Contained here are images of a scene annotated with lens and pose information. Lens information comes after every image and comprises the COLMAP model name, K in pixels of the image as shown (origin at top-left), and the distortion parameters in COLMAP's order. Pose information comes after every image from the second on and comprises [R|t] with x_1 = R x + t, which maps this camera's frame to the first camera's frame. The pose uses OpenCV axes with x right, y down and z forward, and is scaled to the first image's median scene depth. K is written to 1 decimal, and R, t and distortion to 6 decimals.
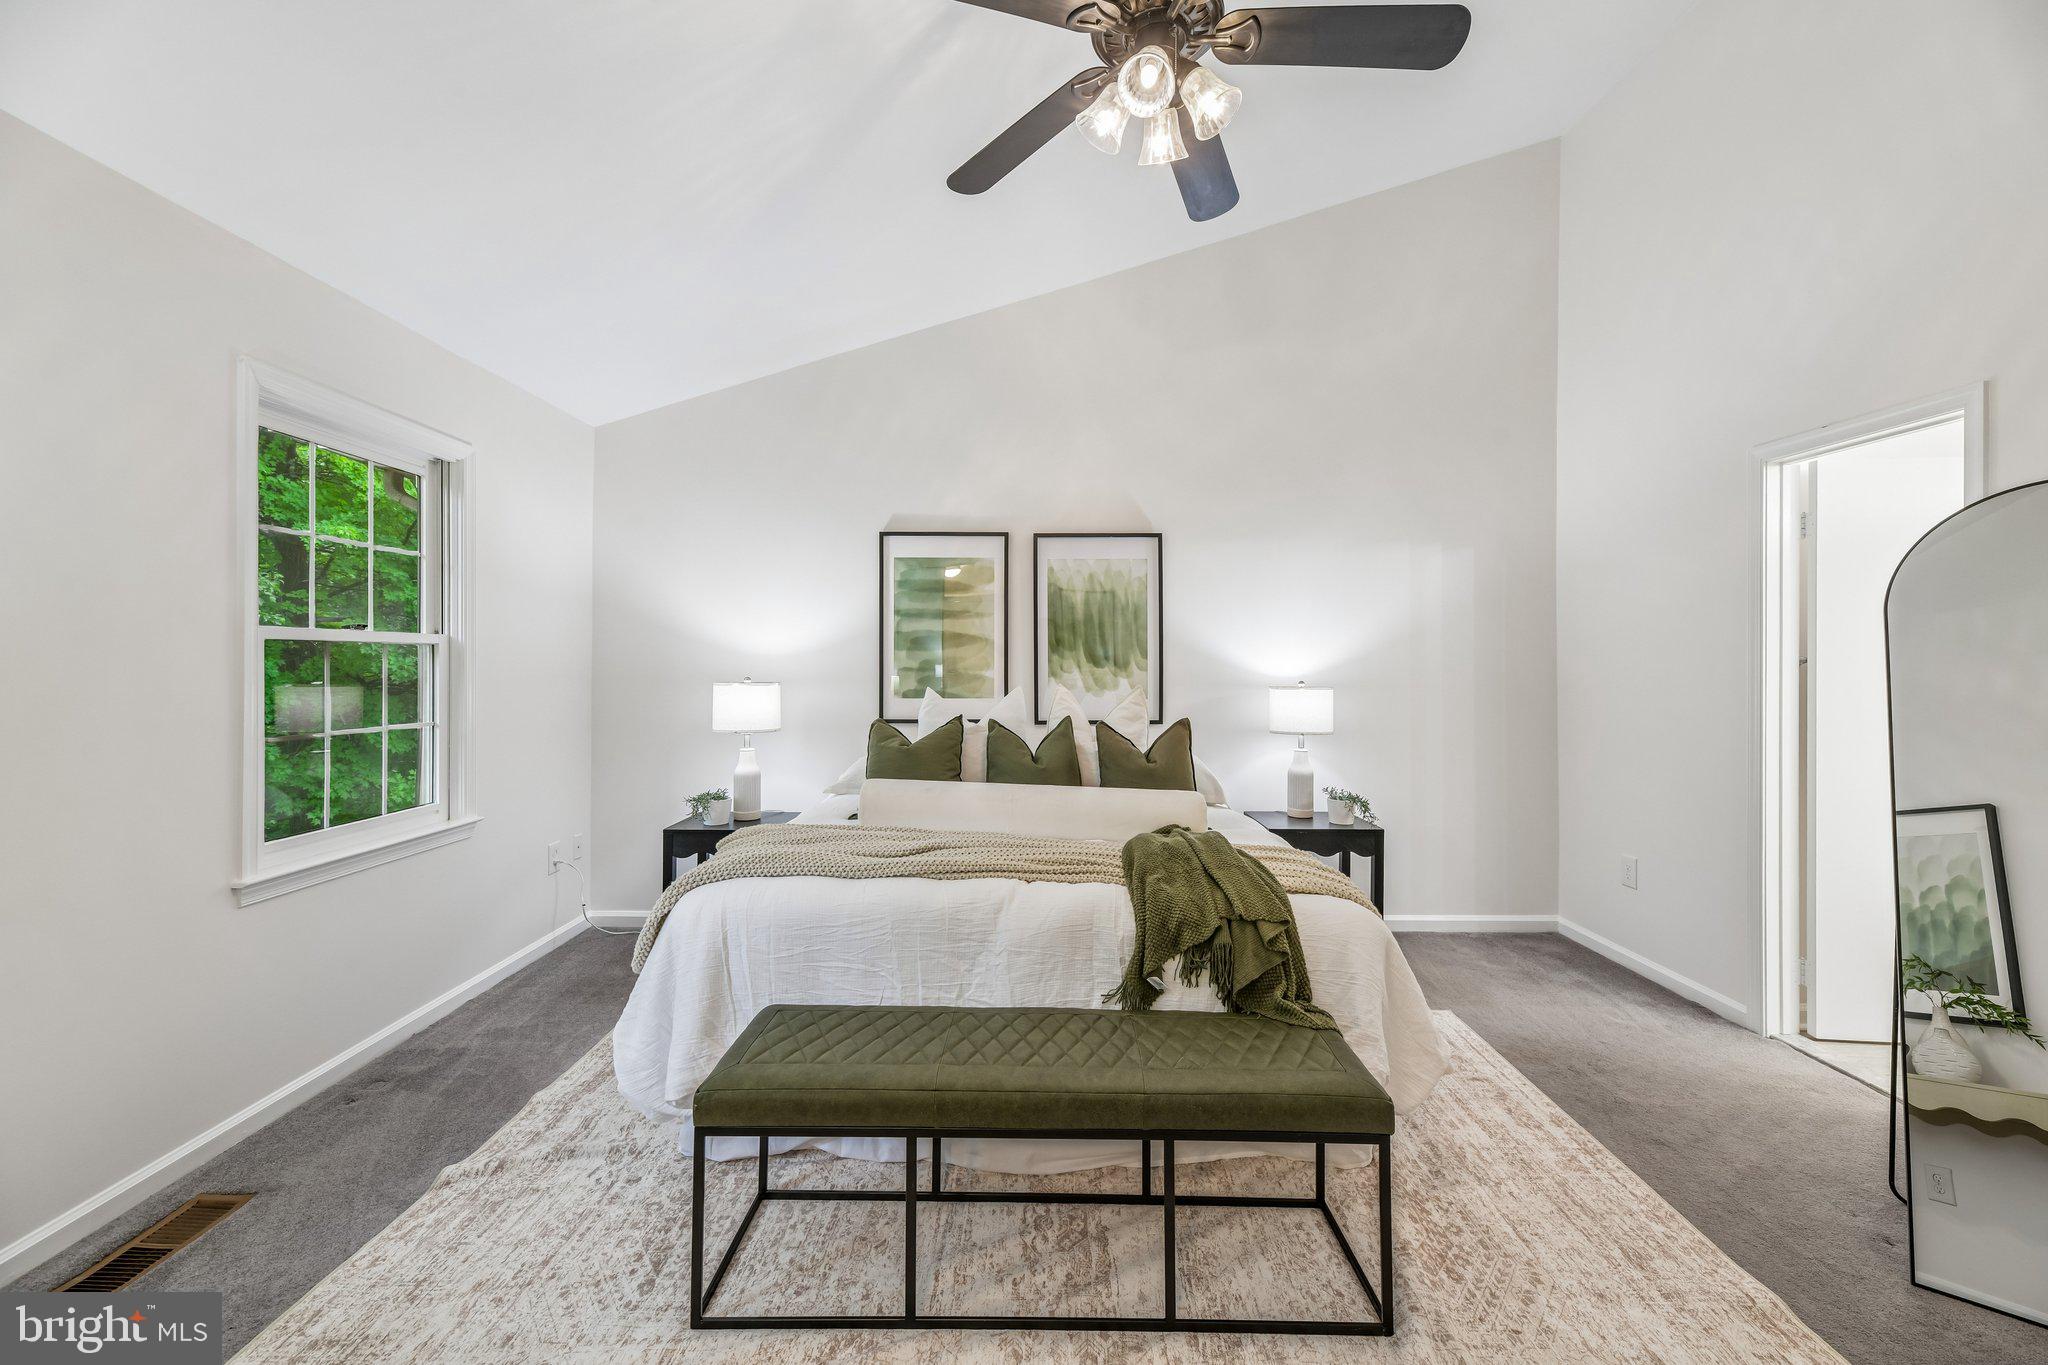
lens RADIAL K [[825.3, 0, 1035.7], [0, 825.3, 657.5], [0, 0, 1]] dist [0.003368, -0.000294]
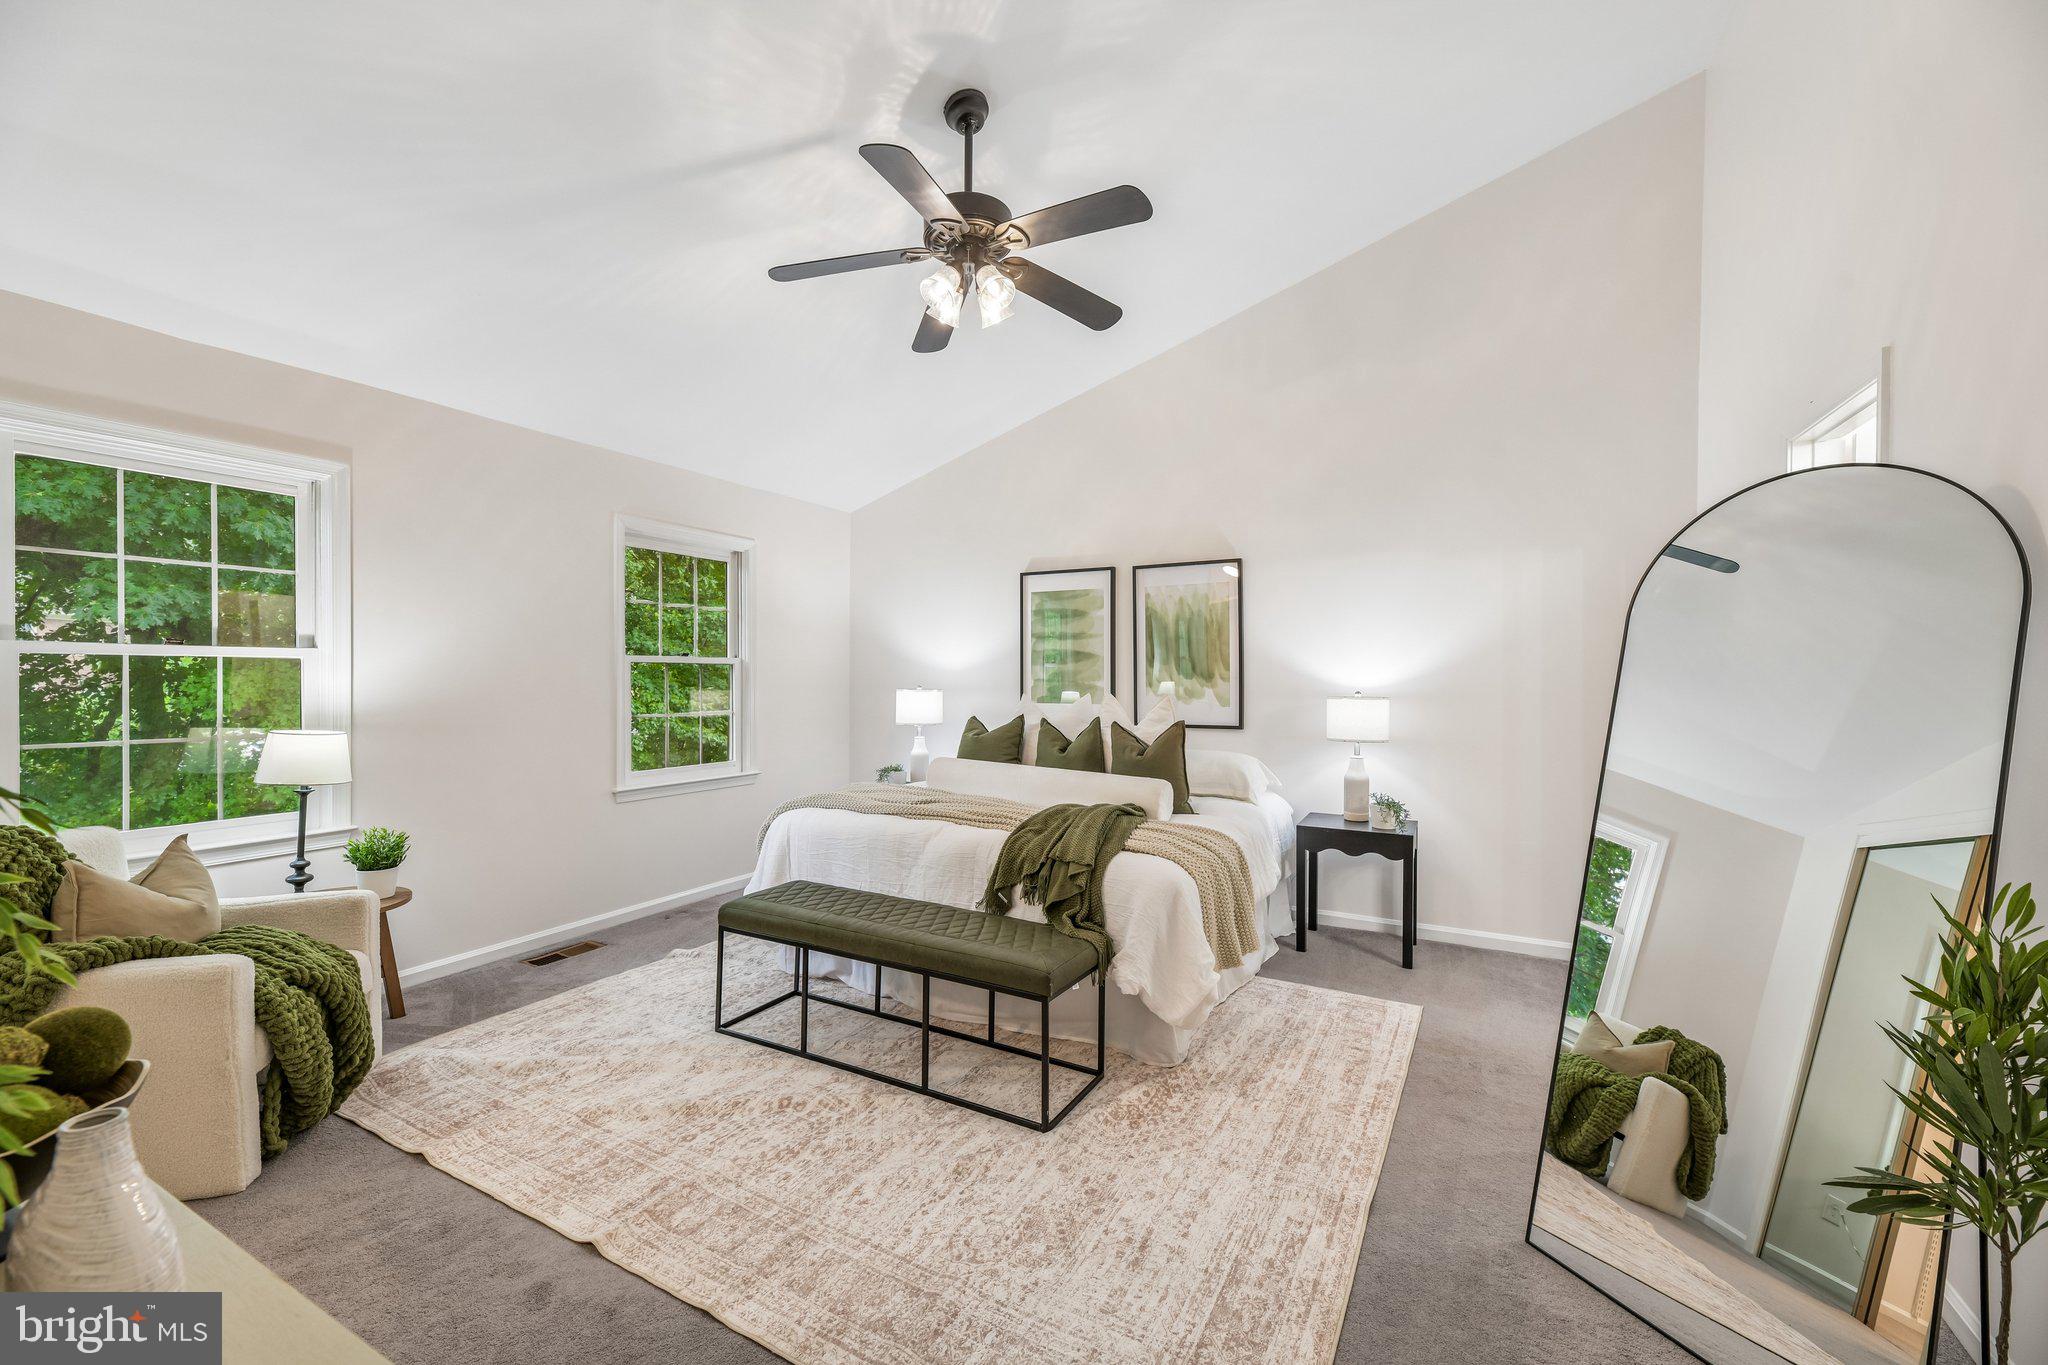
lens RADIAL K [[818.2, 0, 1033.2], [0, 818.2, 680.3], [0, 0, 1]] dist [-0.000747, -0.000735]
pose [[0.877854, -0.000009, -0.478928, 0.552380], [0.004796, 0.999950, 0.008771, 0.004277], [0.478904, -0.009996, 0.877810, -0.134260]]
